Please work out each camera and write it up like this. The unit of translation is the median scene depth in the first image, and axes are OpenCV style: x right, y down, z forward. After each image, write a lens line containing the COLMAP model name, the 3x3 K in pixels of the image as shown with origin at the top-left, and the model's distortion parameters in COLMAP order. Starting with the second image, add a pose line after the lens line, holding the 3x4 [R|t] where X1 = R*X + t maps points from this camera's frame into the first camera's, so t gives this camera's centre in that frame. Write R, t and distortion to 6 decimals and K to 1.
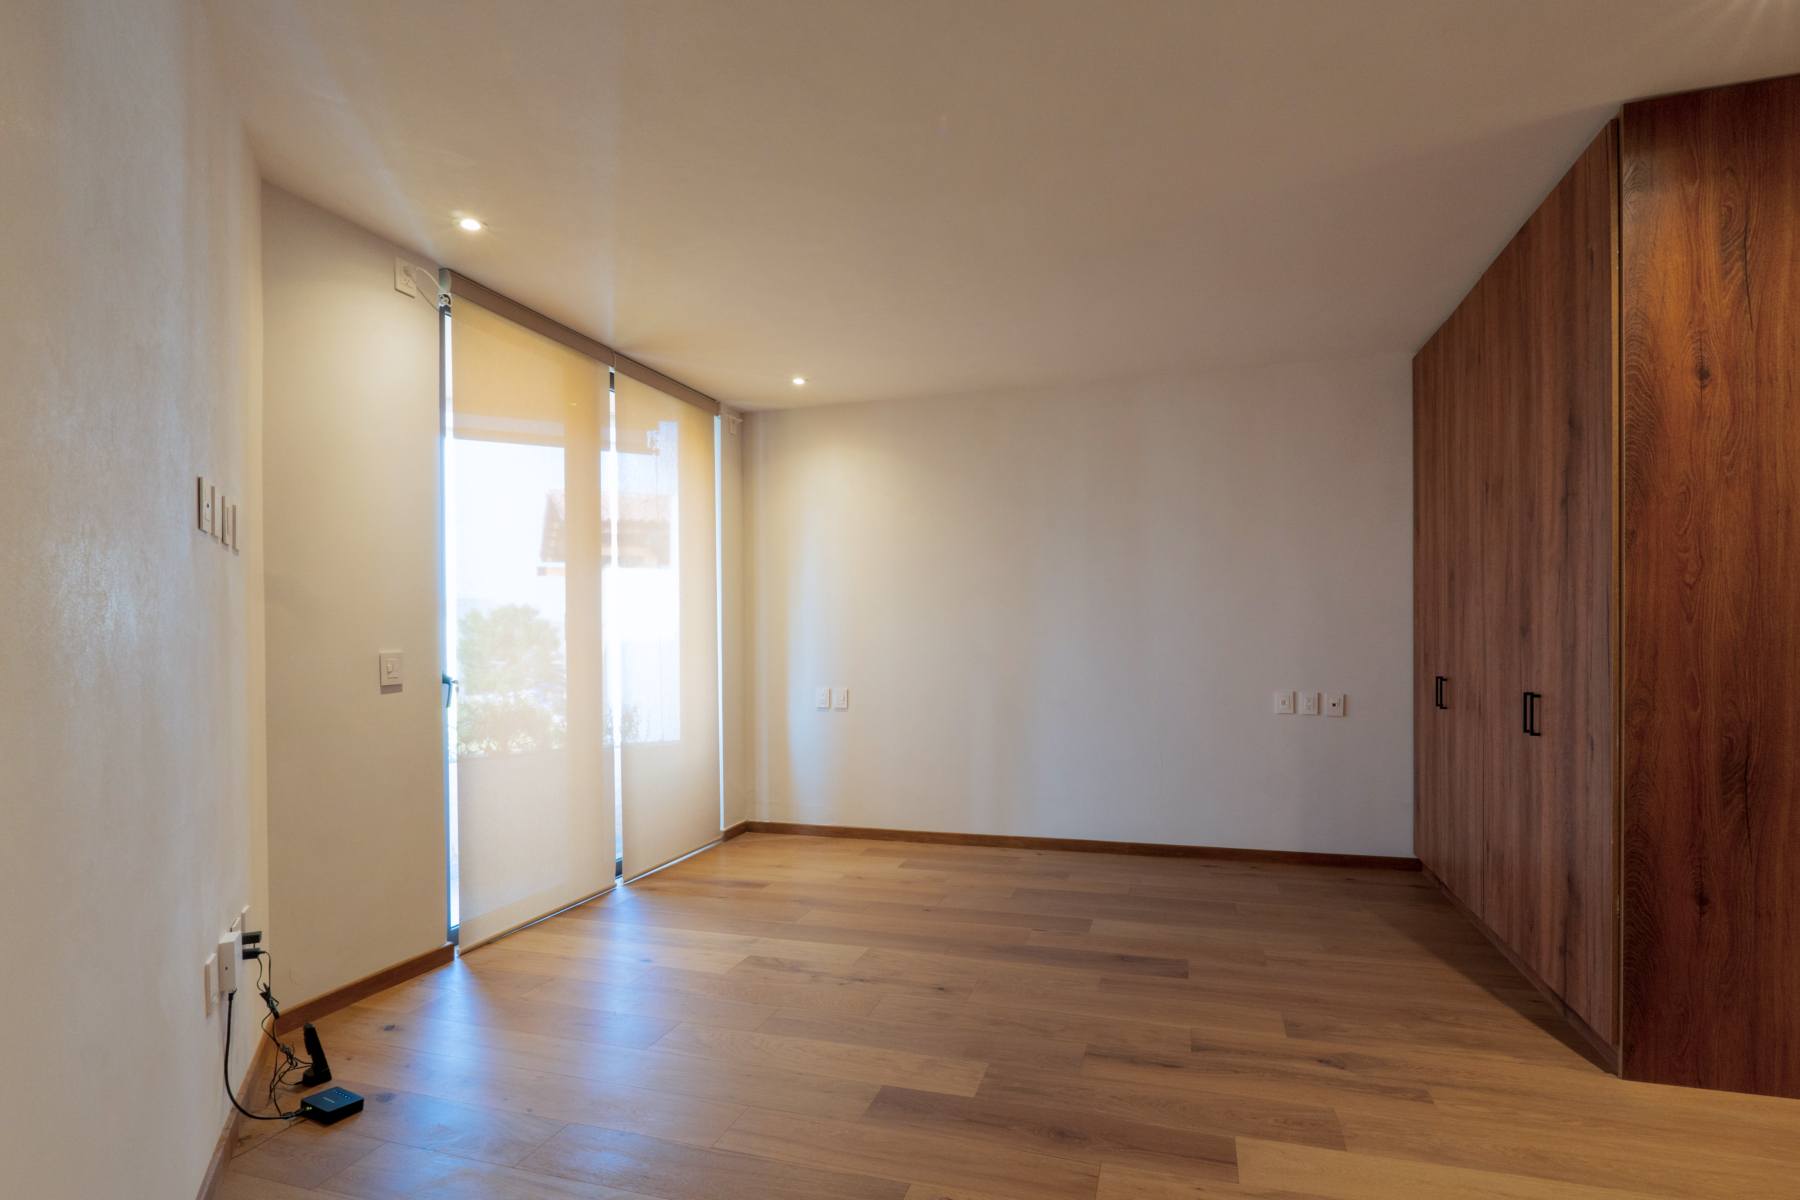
lens RADIAL K [[910.7, 0, 926.9], [0, 910.7, 614.2], [0, 0, 1]] dist [-0.001037, 0.000150]
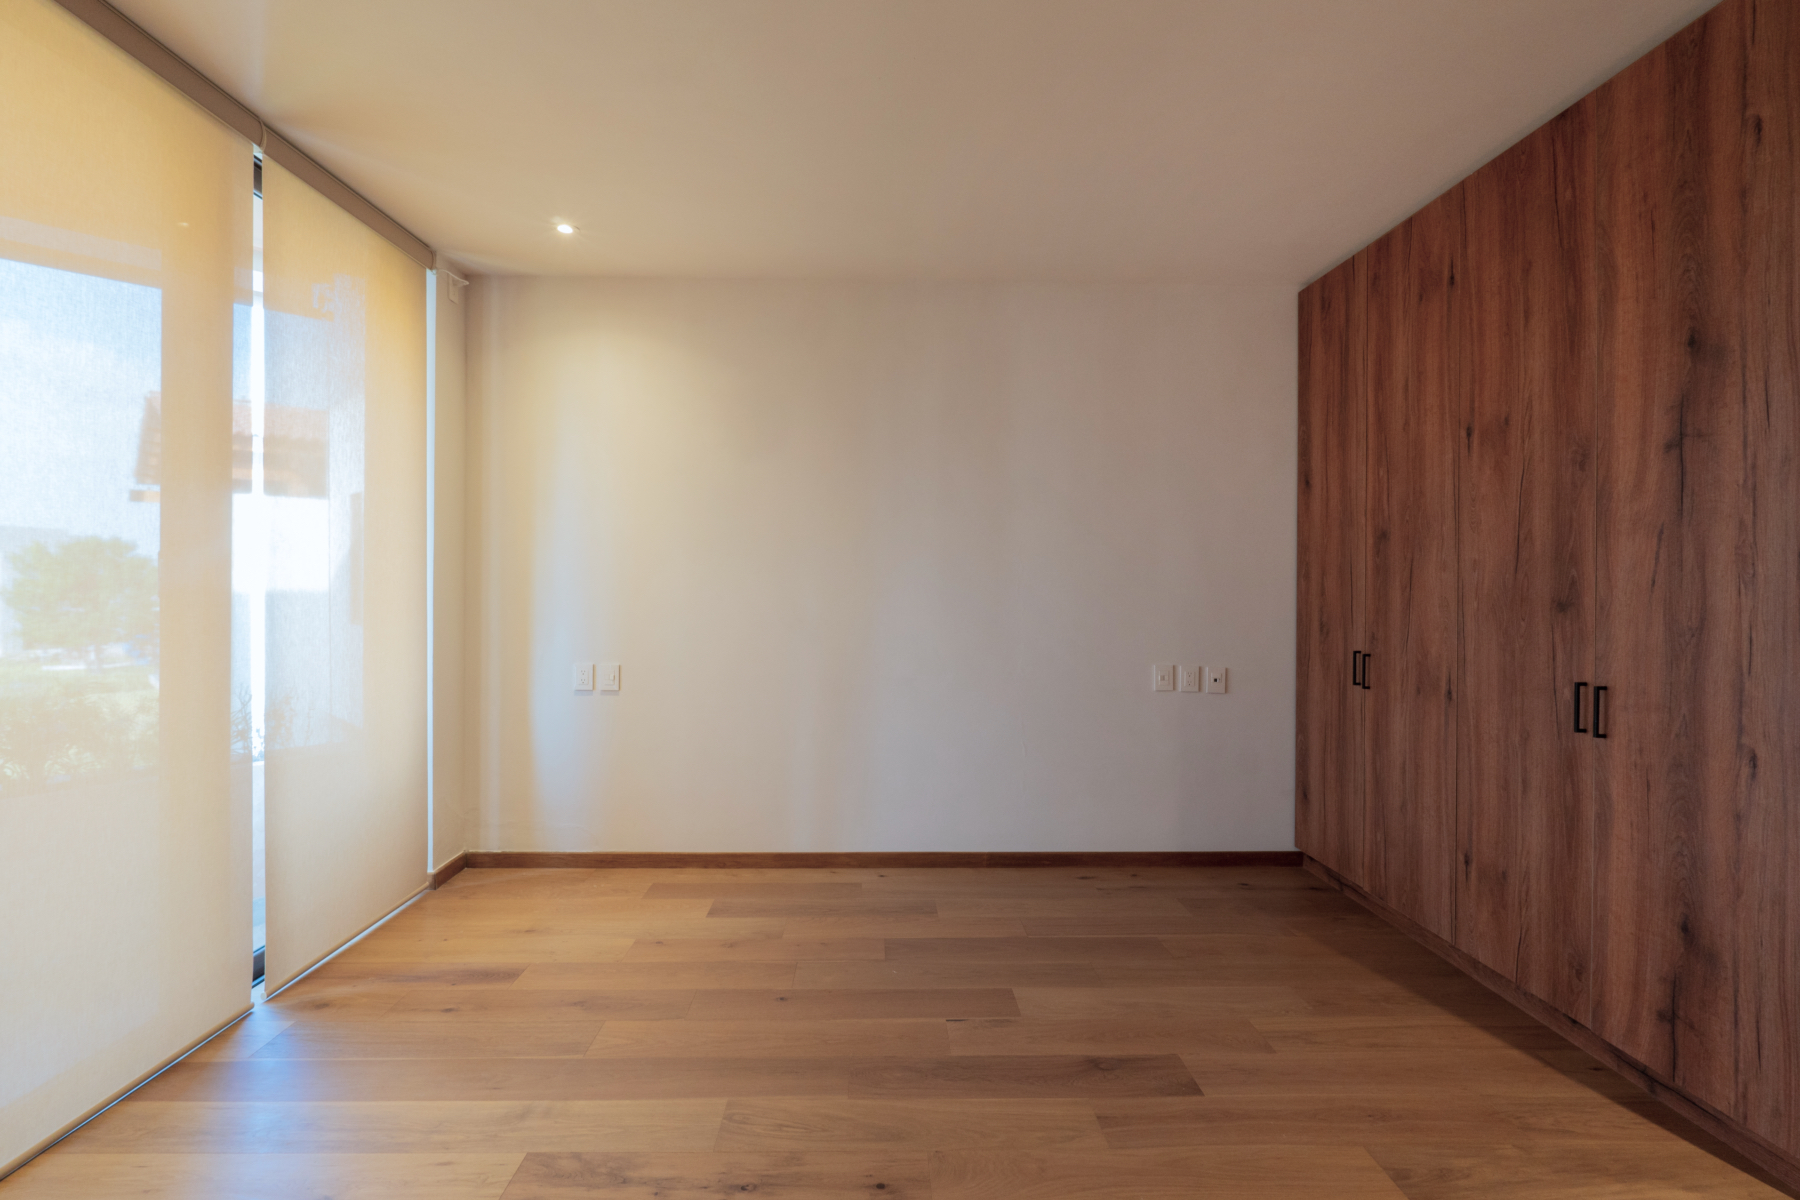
lens RADIAL K [[899.2, 0, 897.0], [0, 899.2, 574.4], [0, 0, 1]] dist [-0.005190, 0.000342]
pose [[0.954790, 0.019496, 0.296643, -0.112531], [-0.022946, 0.999703, 0.008154, -0.001727], [-0.296396, -0.014593, 0.954954, 0.302800]]
